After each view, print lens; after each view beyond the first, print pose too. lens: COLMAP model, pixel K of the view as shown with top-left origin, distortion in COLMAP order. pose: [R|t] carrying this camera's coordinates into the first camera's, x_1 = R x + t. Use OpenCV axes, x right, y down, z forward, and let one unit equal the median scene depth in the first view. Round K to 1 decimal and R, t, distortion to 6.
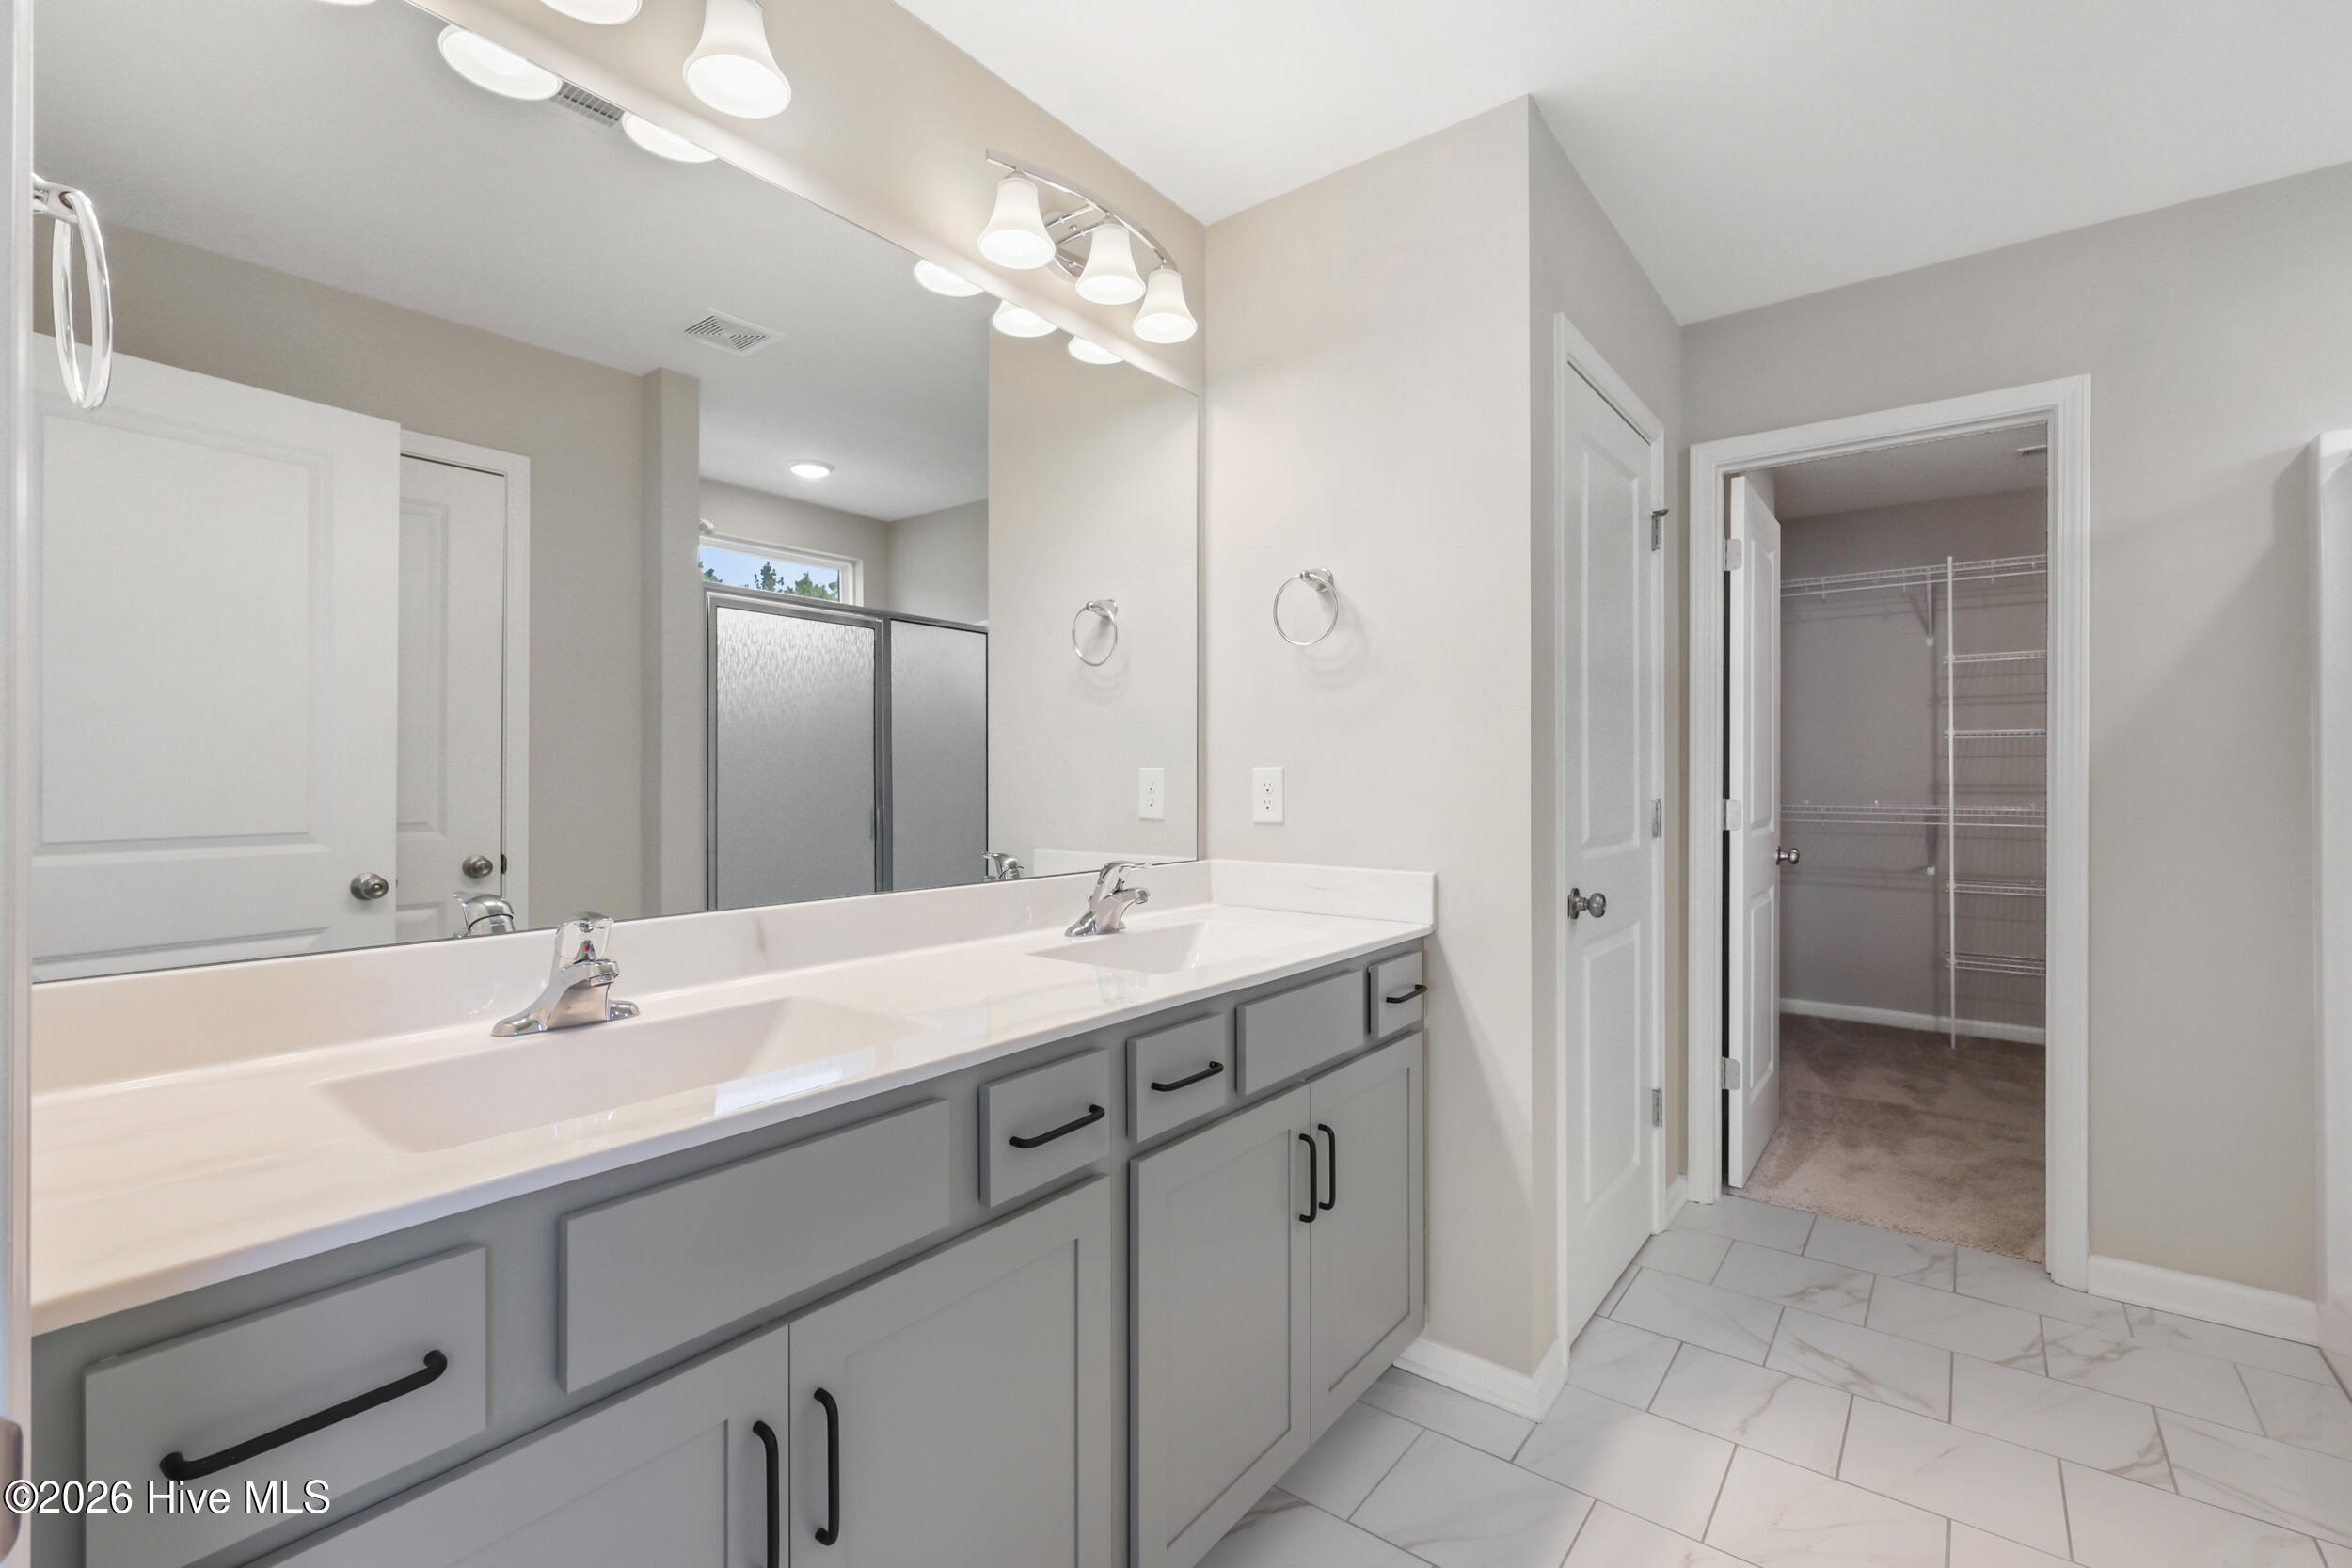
lens RADIAL K [[1038.6, 0, 1203.9], [0, 1038.6, 792.5], [0, 0, 1]] dist [0.000943, 0.000344]
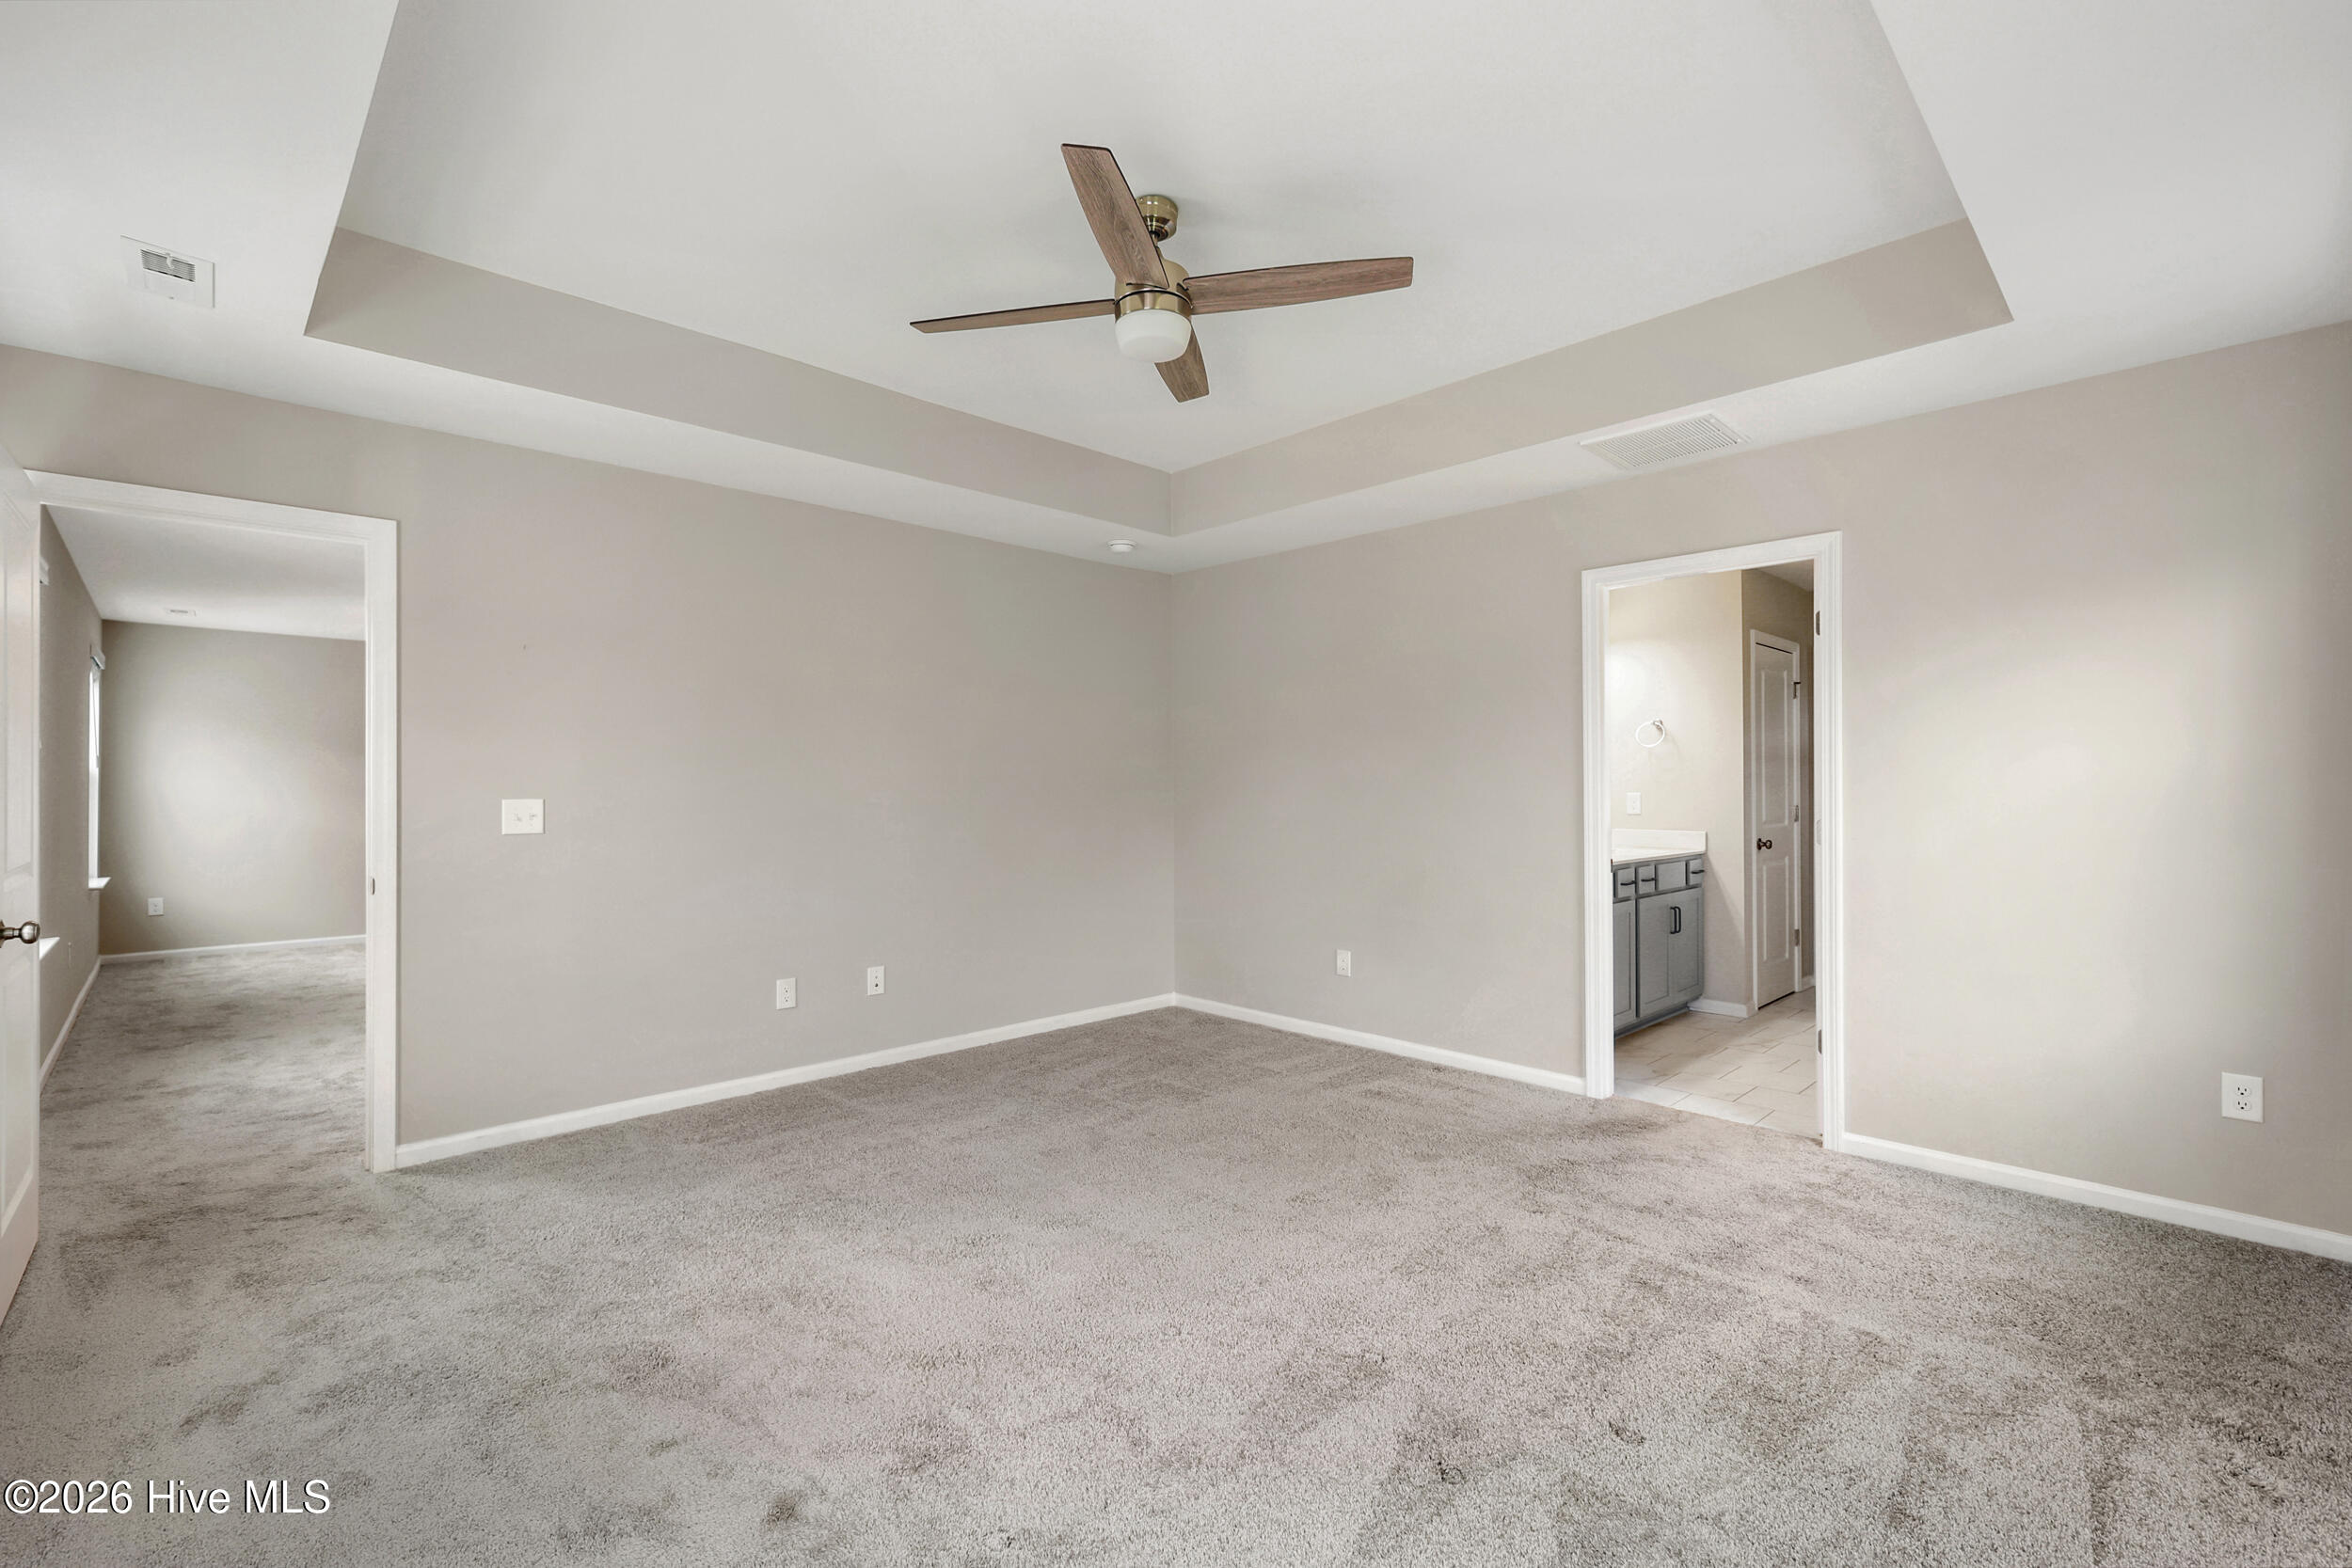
lens RADIAL K [[1038.6, 0, 1203.9], [0, 1038.6, 792.5], [0, 0, 1]] dist [0.000943, 0.000344]
pose [[0.989949, -0.000587, -0.141426, -0.610144], [-0.000928, 0.999943, -0.010647, 0.004748], [0.141424, 0.010671, 0.989892, -1.658830]]
